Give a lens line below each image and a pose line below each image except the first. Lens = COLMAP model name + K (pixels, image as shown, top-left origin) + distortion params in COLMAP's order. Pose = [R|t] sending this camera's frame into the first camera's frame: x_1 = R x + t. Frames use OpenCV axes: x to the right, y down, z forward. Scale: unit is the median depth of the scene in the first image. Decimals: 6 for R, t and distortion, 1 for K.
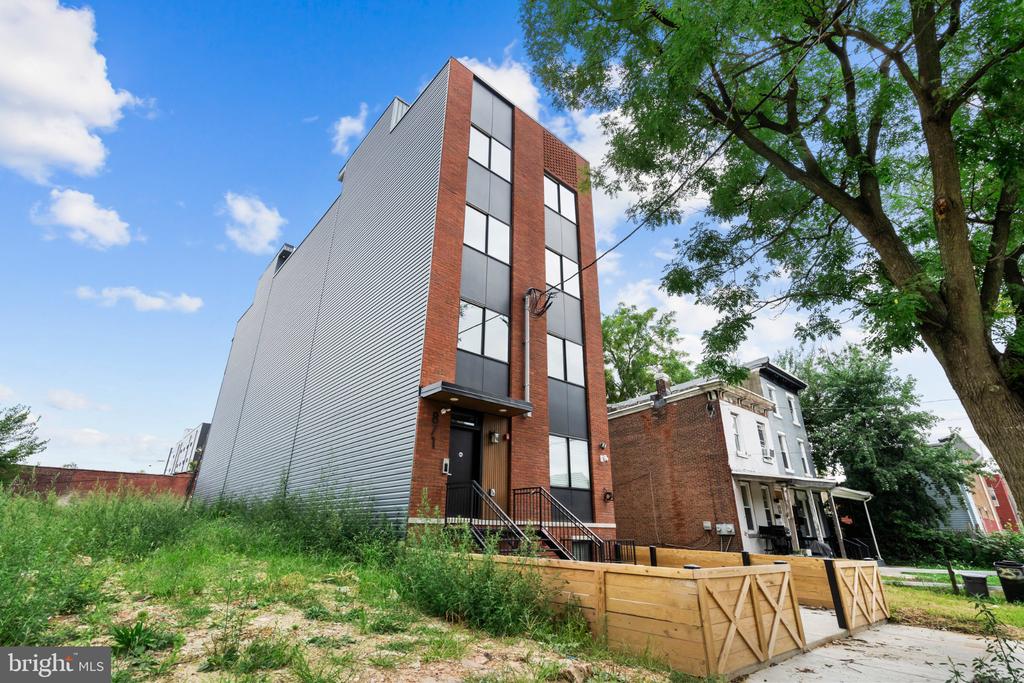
lens RADIAL K [[463.6, 0, 506.1], [0, 463.6, 330.4], [0, 0, 1]] dist [-0.003233, -0.000141]
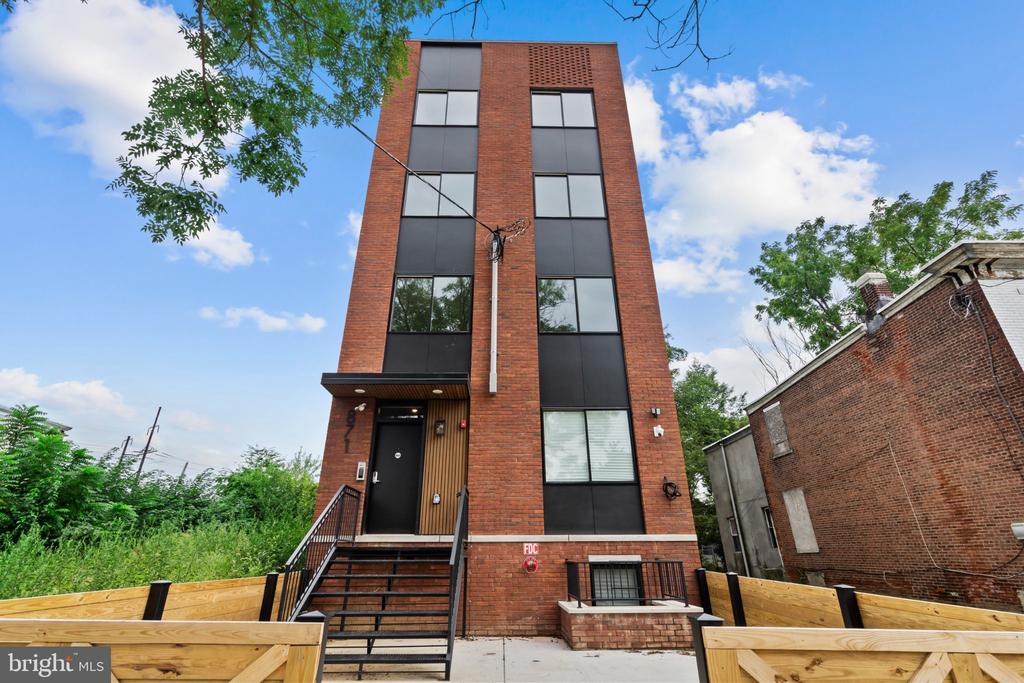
lens RADIAL K [[463.6, 0, 506.1], [0, 463.6, 330.4], [0, 0, 1]] dist [-0.003233, -0.000141]
pose [[0.758013, -0.298344, -0.580006, 0.370259], [0.270614, 0.952959, -0.136517, 0.140777], [0.593451, -0.053476, 0.803092, 0.300647]]
